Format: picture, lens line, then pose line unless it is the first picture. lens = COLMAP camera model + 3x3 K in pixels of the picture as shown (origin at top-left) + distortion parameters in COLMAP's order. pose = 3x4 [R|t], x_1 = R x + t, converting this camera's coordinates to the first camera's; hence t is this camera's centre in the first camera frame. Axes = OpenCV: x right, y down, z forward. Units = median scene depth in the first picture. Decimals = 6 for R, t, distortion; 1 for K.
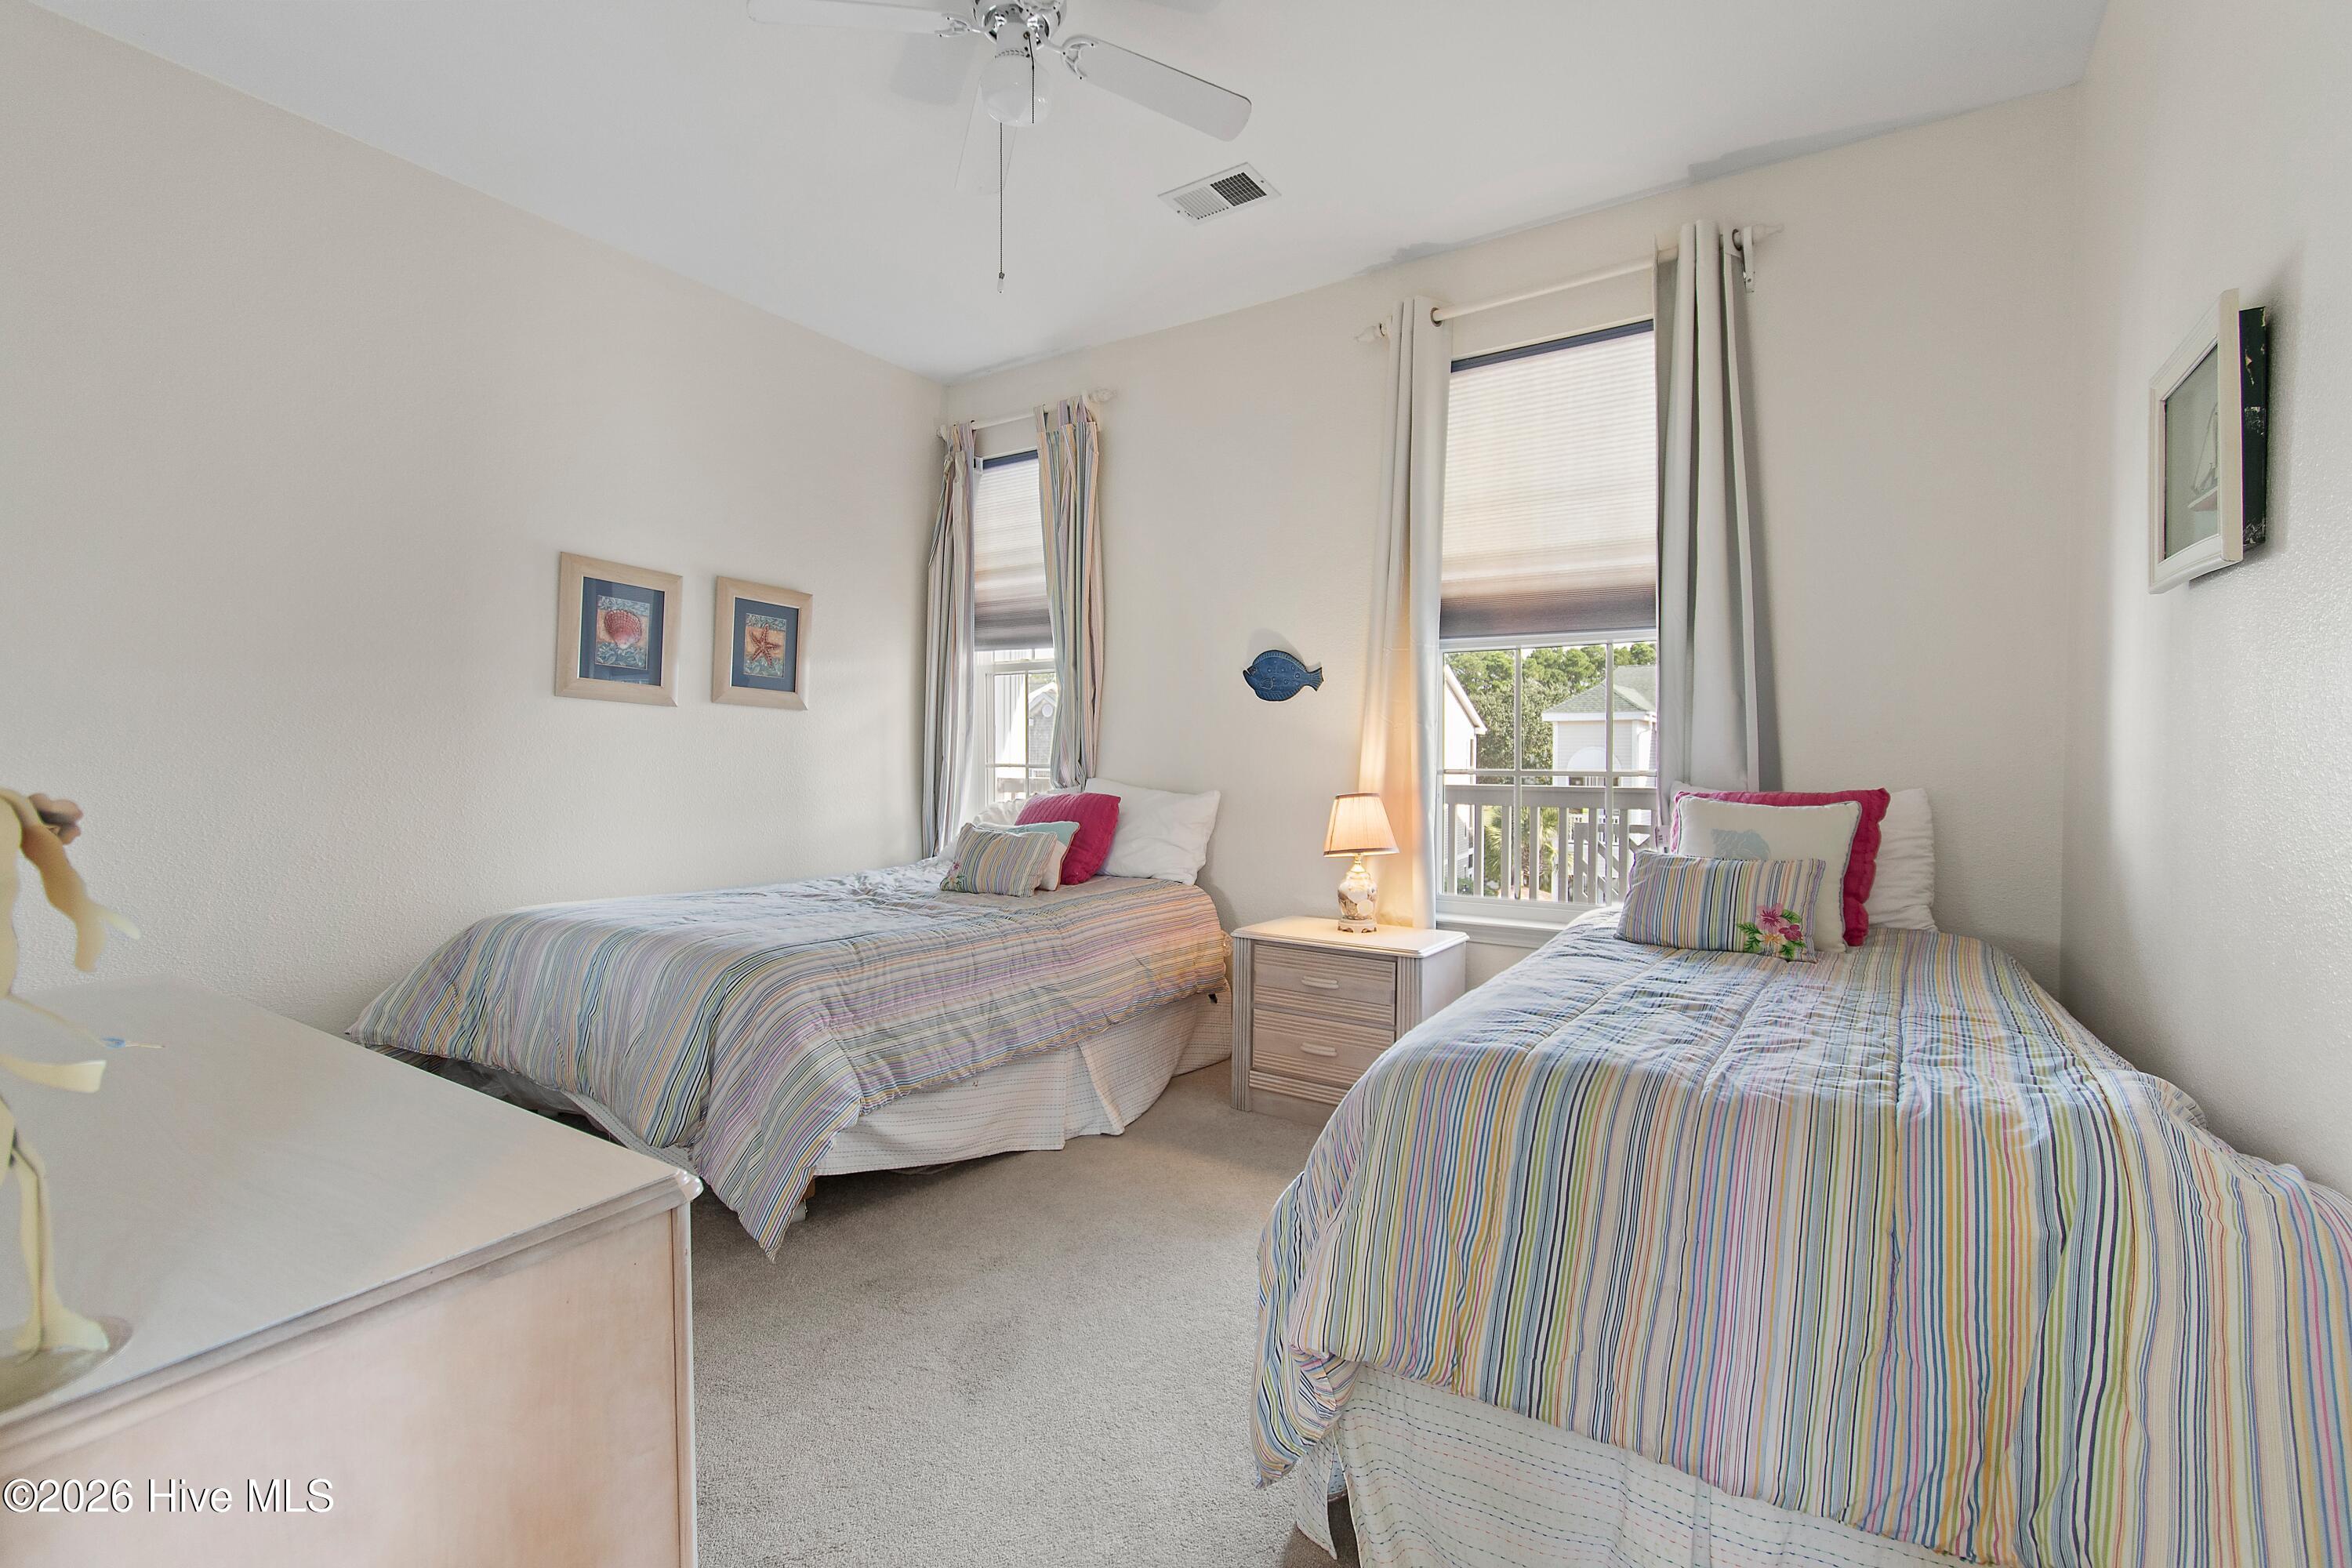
lens RADIAL K [[1044.7, 0, 1179.8], [0, 1044.7, 772.1], [0, 0, 1]] dist [-0.000509, 0.000040]
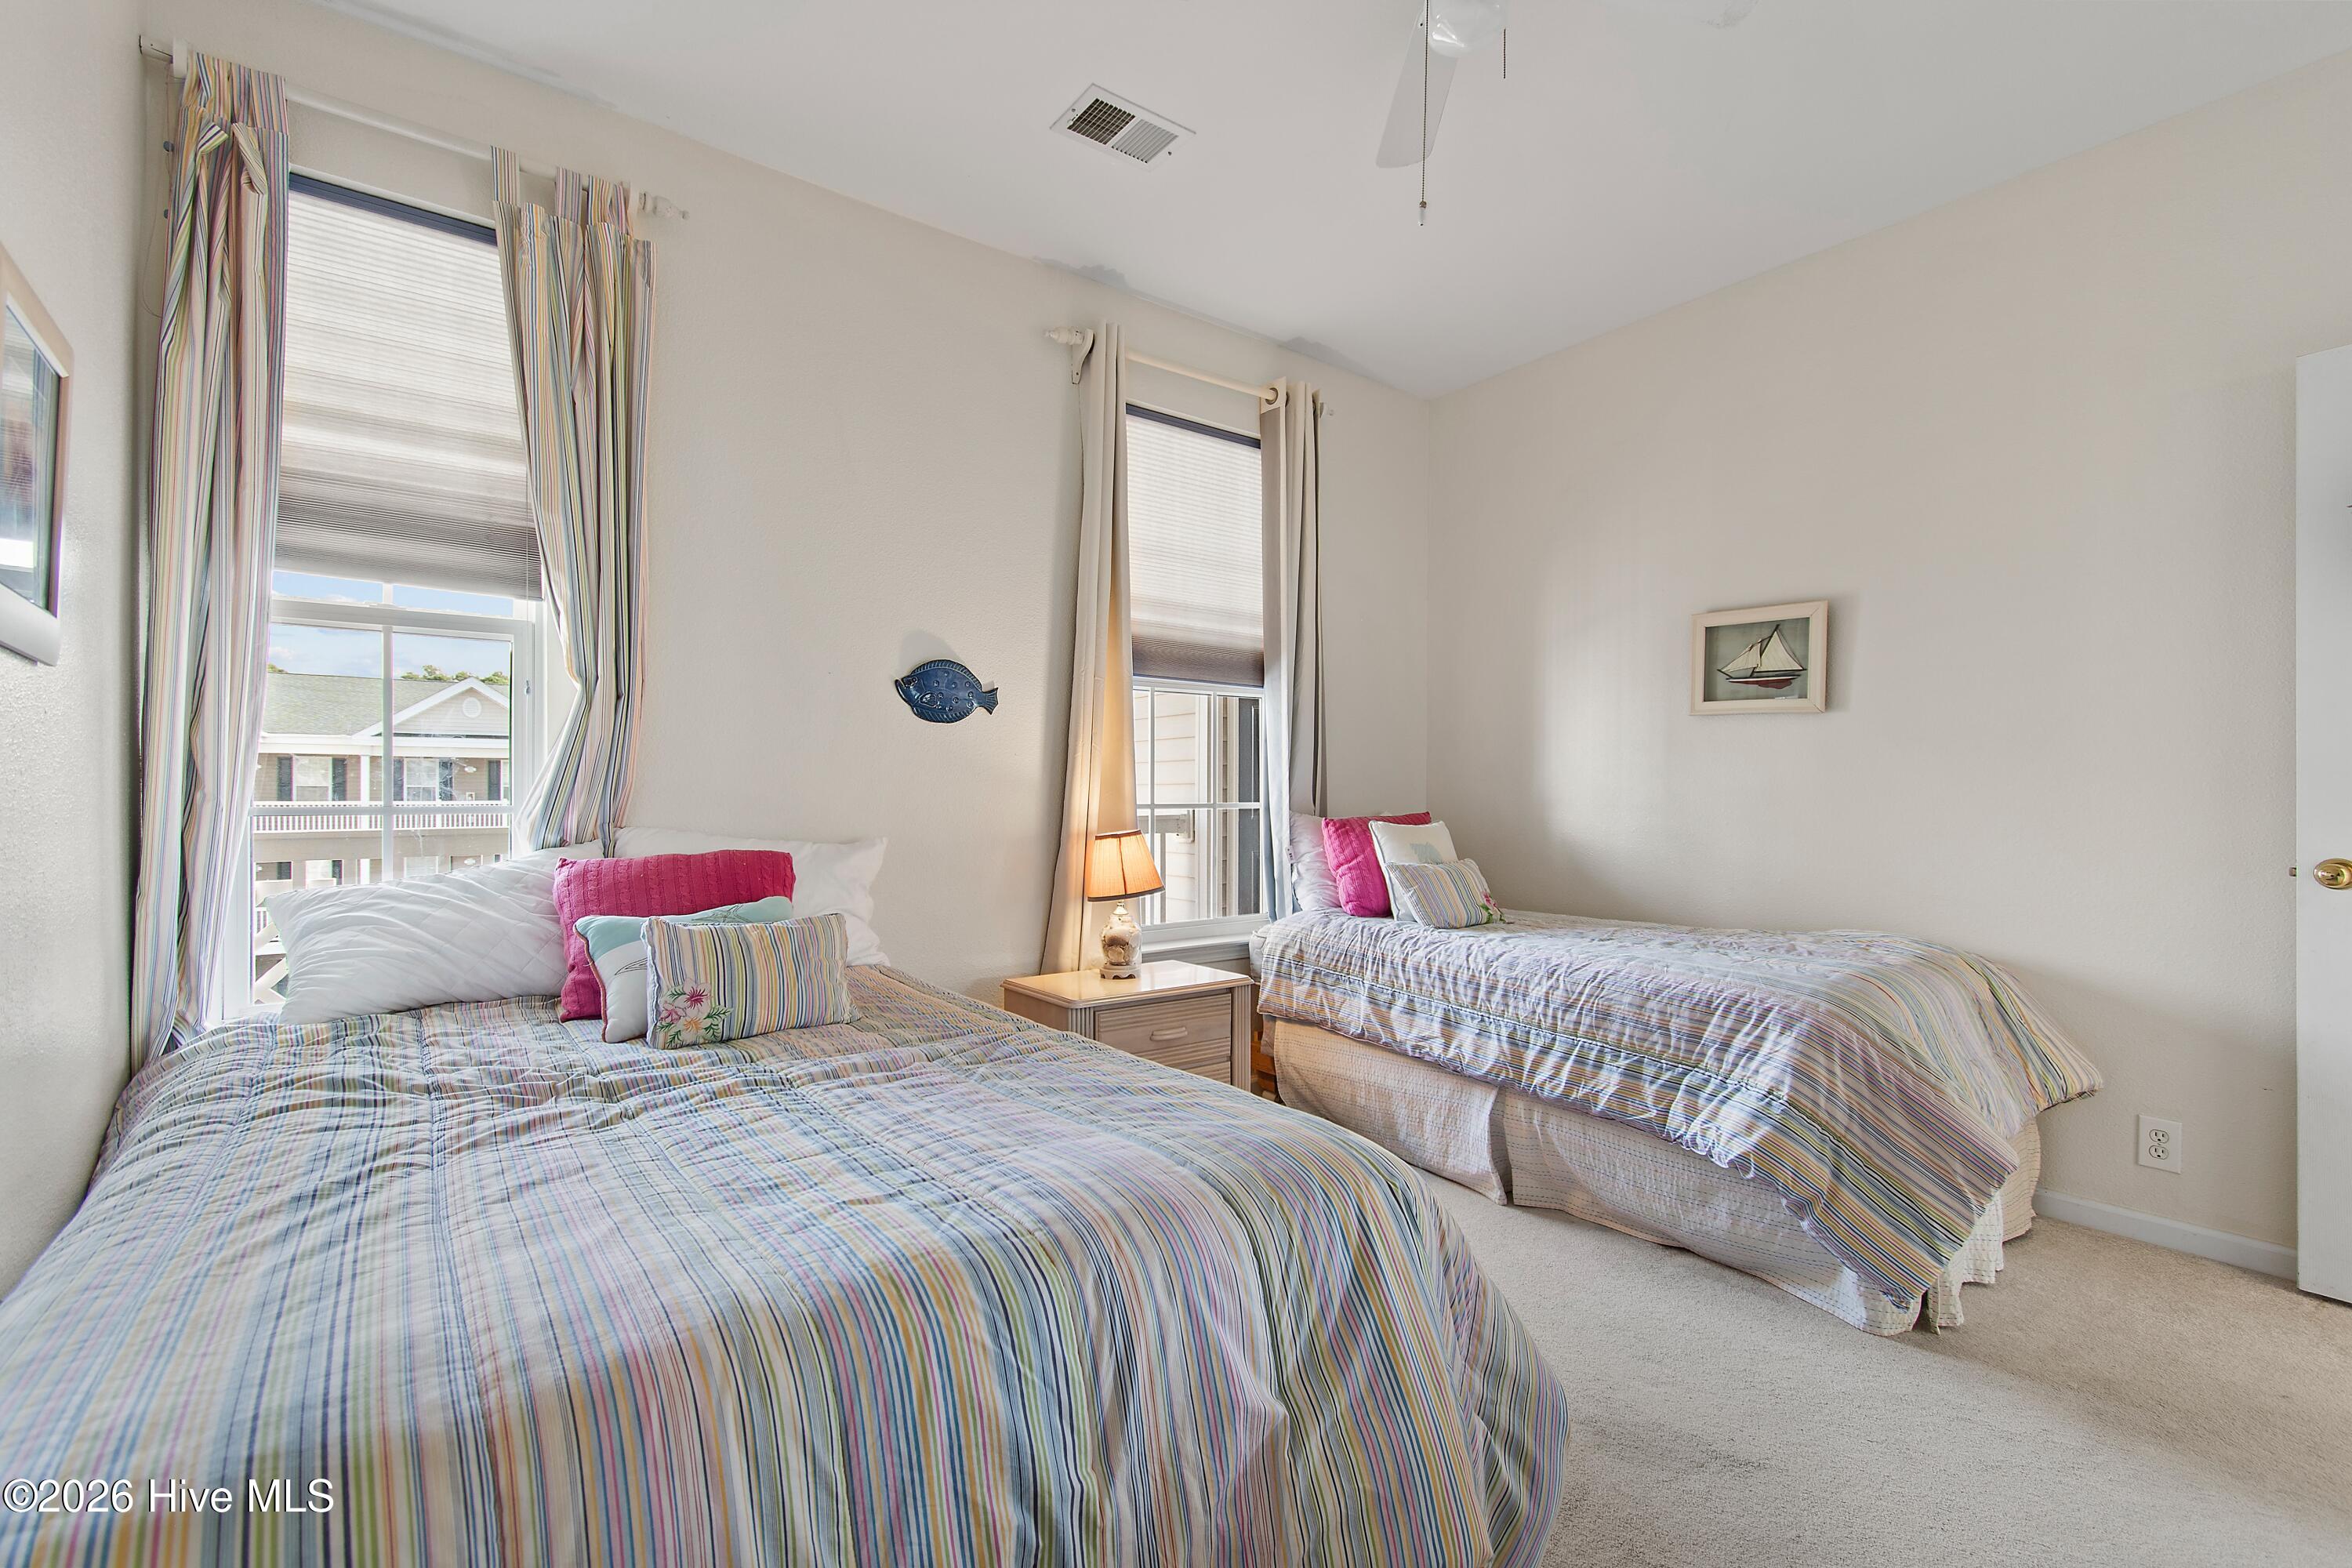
lens RADIAL K [[1044.7, 0, 1179.8], [0, 1044.7, 772.1], [0, 0, 1]] dist [-0.000509, 0.000040]
pose [[0.318388, -0.005577, 0.947944, -0.620106], [-0.003777, 0.999967, 0.007152, -0.035595], [-0.947953, -0.005858, 0.318357, 0.559840]]
